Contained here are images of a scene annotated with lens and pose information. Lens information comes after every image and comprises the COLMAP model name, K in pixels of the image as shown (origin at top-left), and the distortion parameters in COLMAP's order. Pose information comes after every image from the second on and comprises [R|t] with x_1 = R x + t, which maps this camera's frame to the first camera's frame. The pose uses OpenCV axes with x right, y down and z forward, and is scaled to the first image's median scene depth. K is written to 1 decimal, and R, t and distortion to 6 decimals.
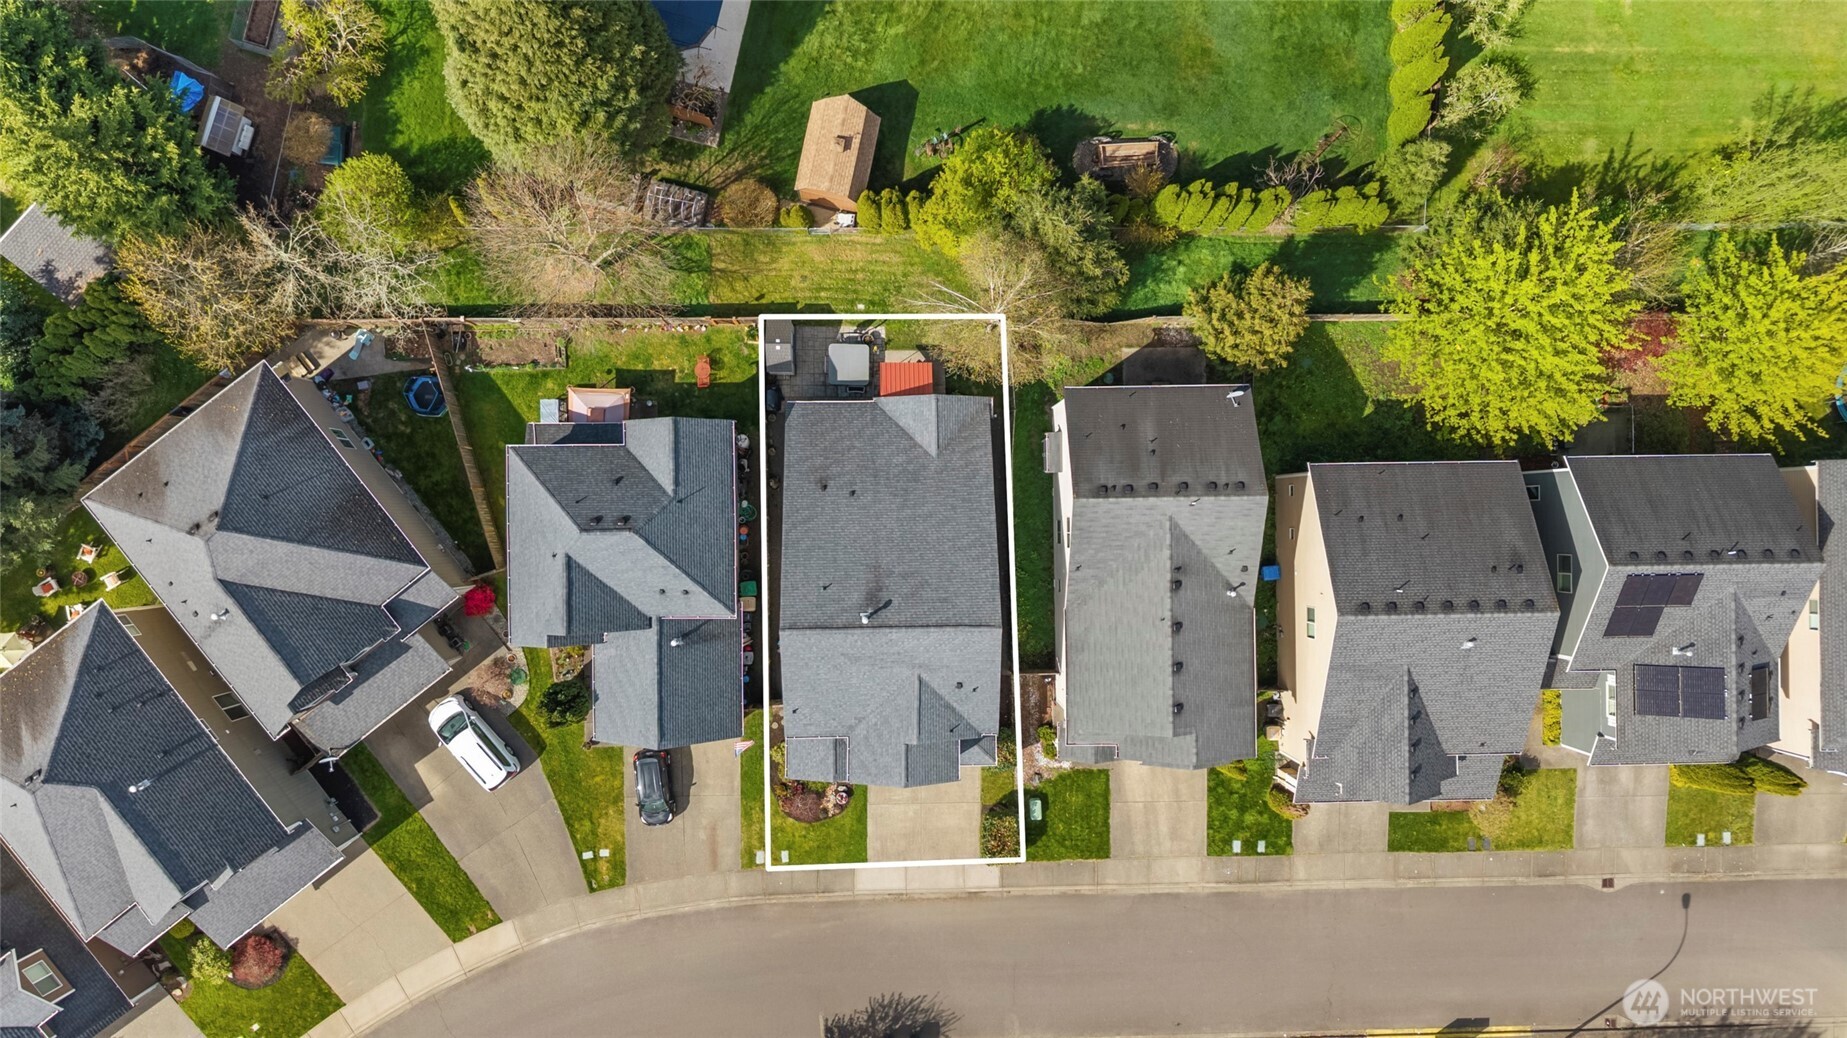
lens RADIAL K [[1263.5, 0, 923.5], [0, 1263.5, 519.0], [0, 0, 1]] dist [0.000832, -0.002666]
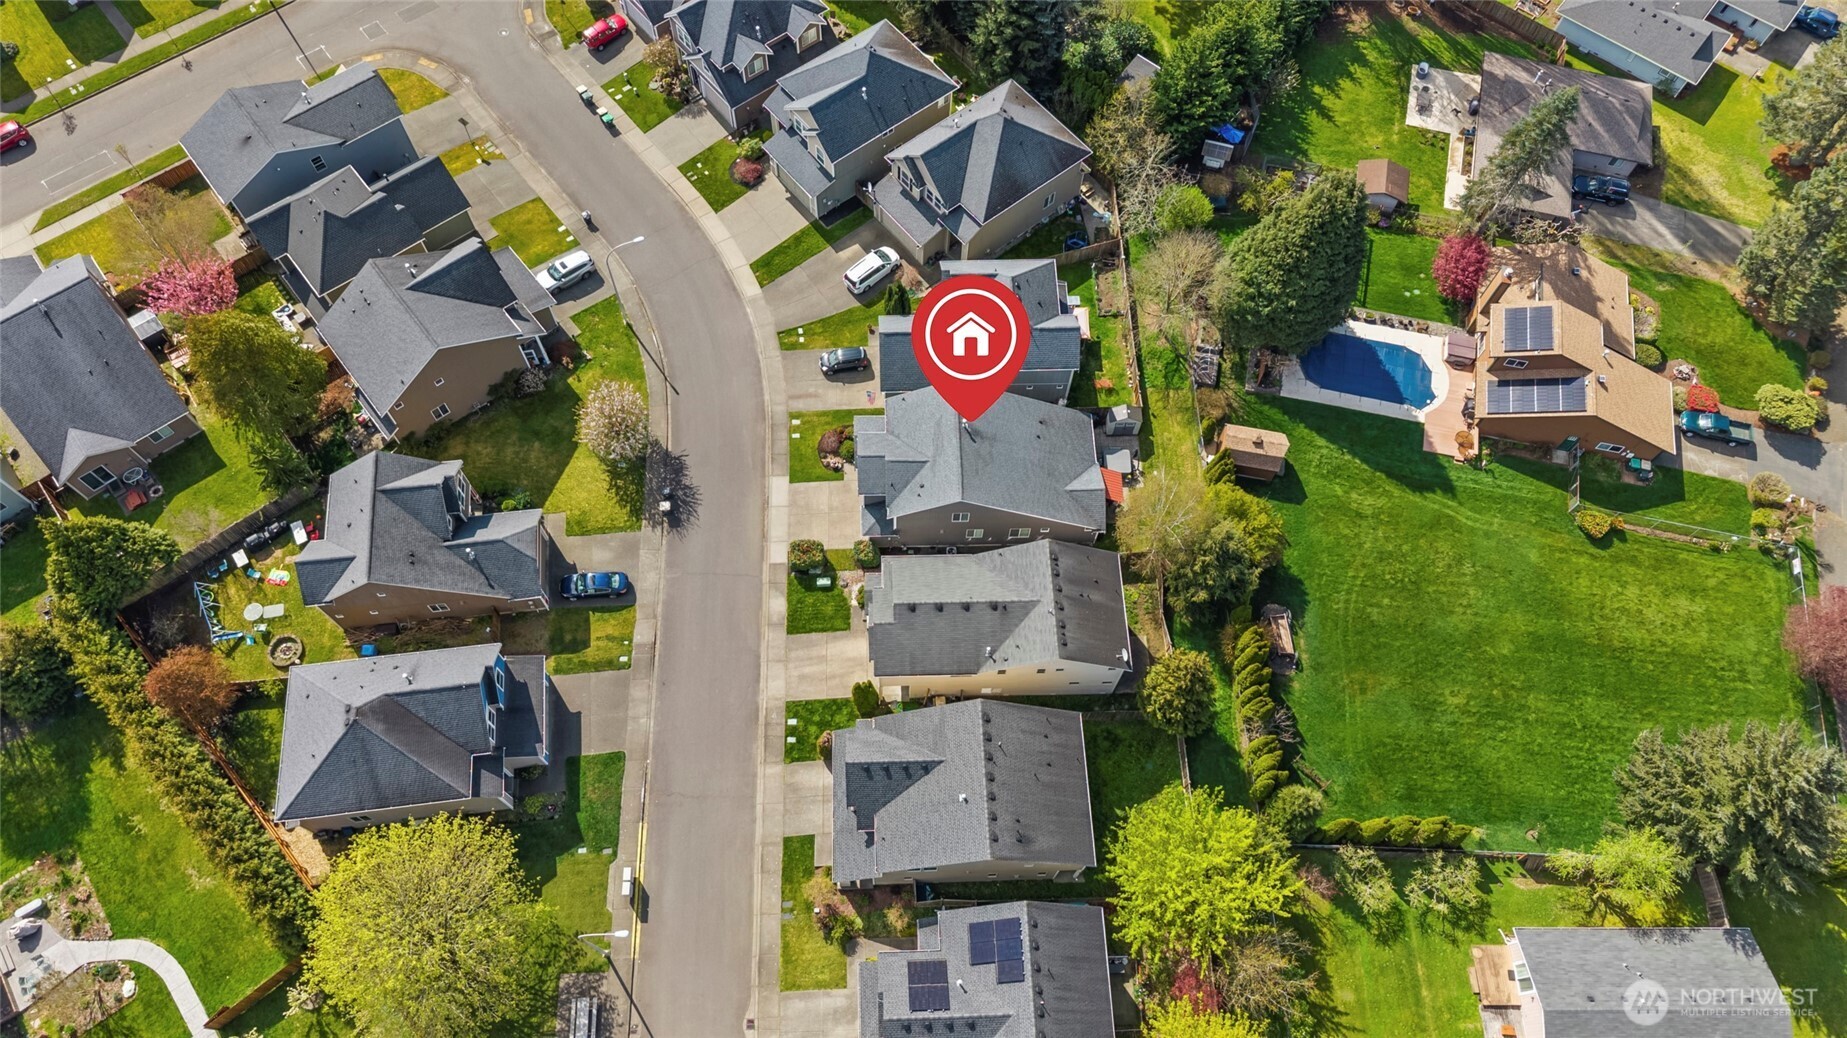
lens RADIAL K [[1245.1, 0, 923.5], [0, 1245.1, 519.0], [0, 0, 1]] dist [0.051432, -0.068753]
pose [[0.022553, 0.881077, -0.472435, 0.728947], [-0.999544, 0.010371, -0.028374, 0.160629], [-0.020100, 0.472860, 0.880908, -0.309168]]
